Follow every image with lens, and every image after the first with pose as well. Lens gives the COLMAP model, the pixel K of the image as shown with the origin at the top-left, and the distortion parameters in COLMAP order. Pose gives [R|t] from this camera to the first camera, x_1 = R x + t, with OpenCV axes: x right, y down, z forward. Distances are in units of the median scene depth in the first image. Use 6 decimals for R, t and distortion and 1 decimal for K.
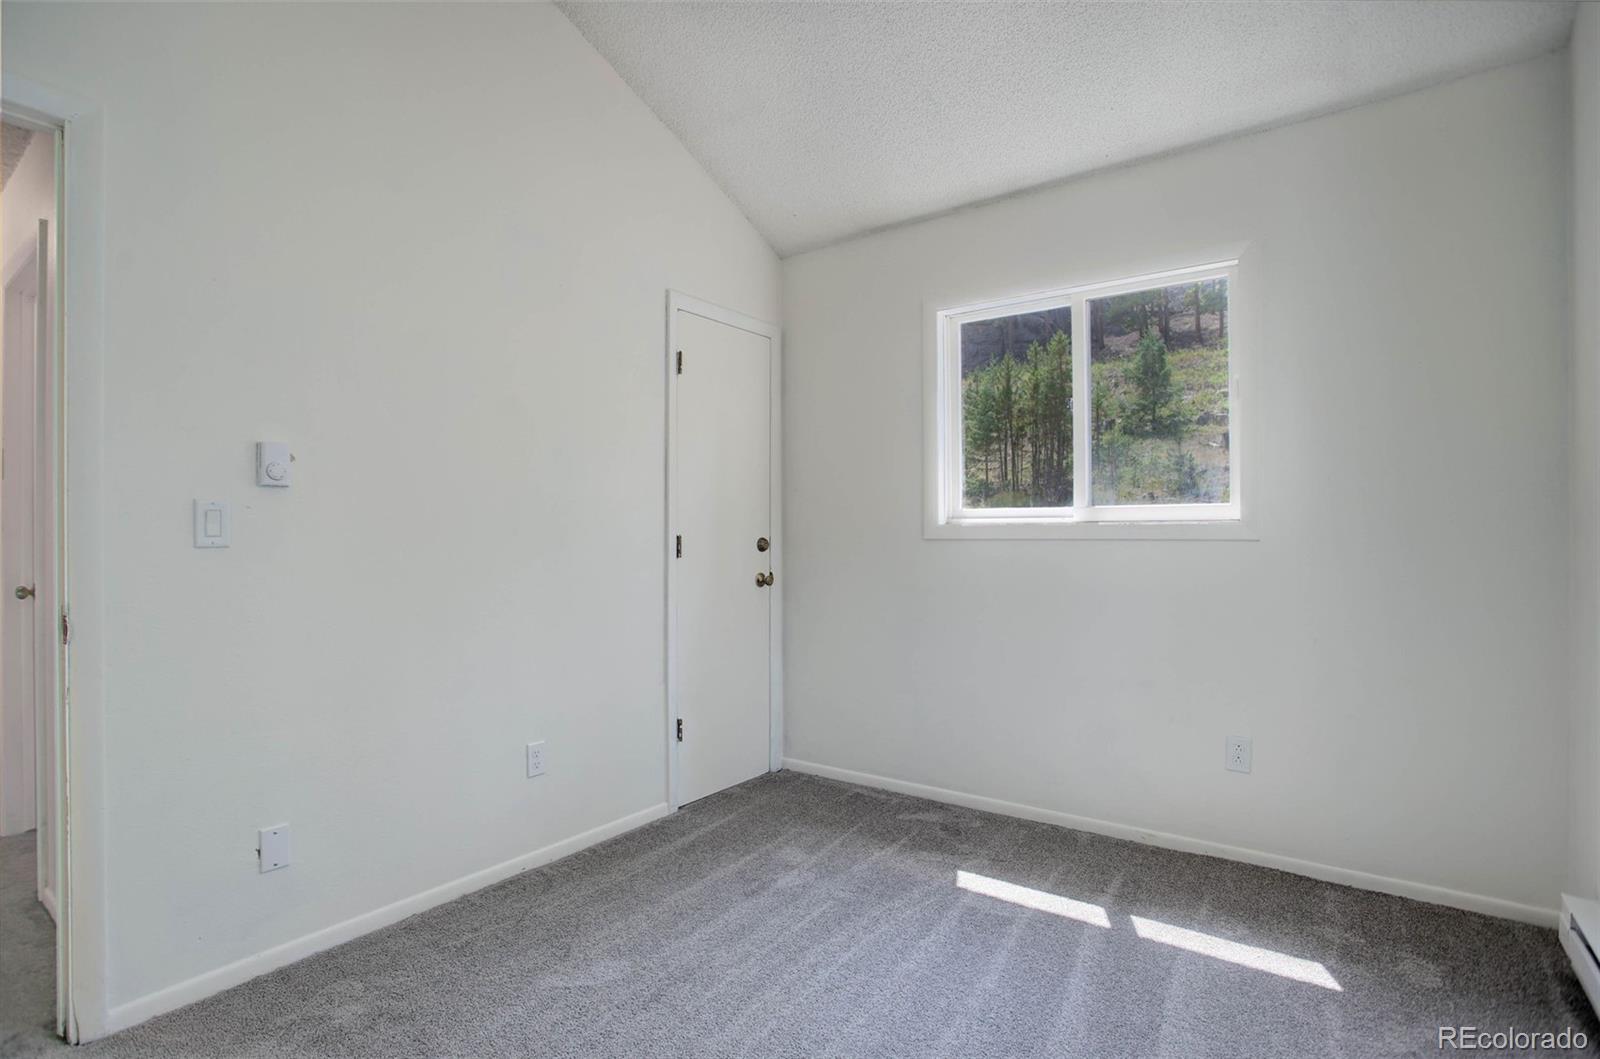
lens RADIAL K [[776.6, 0, 780.0], [0, 776.6, 531.7], [0, 0, 1]] dist [-0.071472, 0.030273]
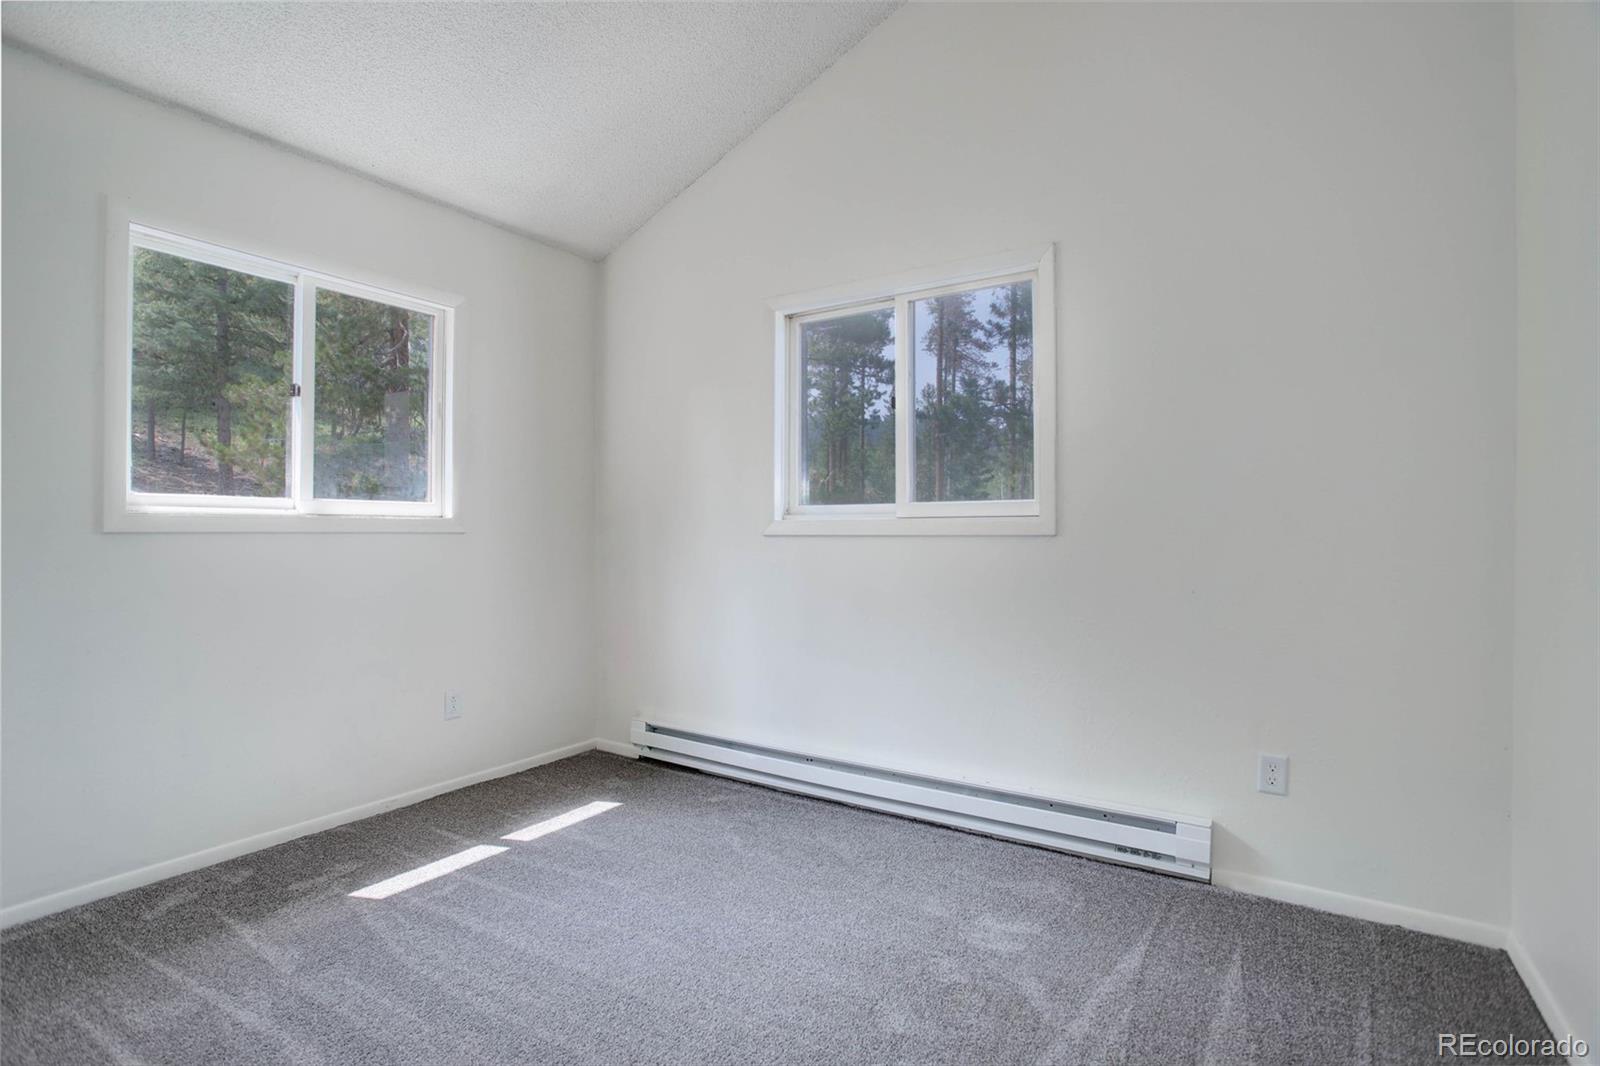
lens RADIAL K [[776.6, 0, 780.0], [0, 776.6, 535.2], [0, 0, 1]] dist [-0.071472, 0.030273]
pose [[-0.070115, 0.003891, 0.997531, -0.677348], [-0.003459, 0.999985, -0.004144, 0.017386], [-0.997533, -0.003741, -0.070101, 0.537713]]
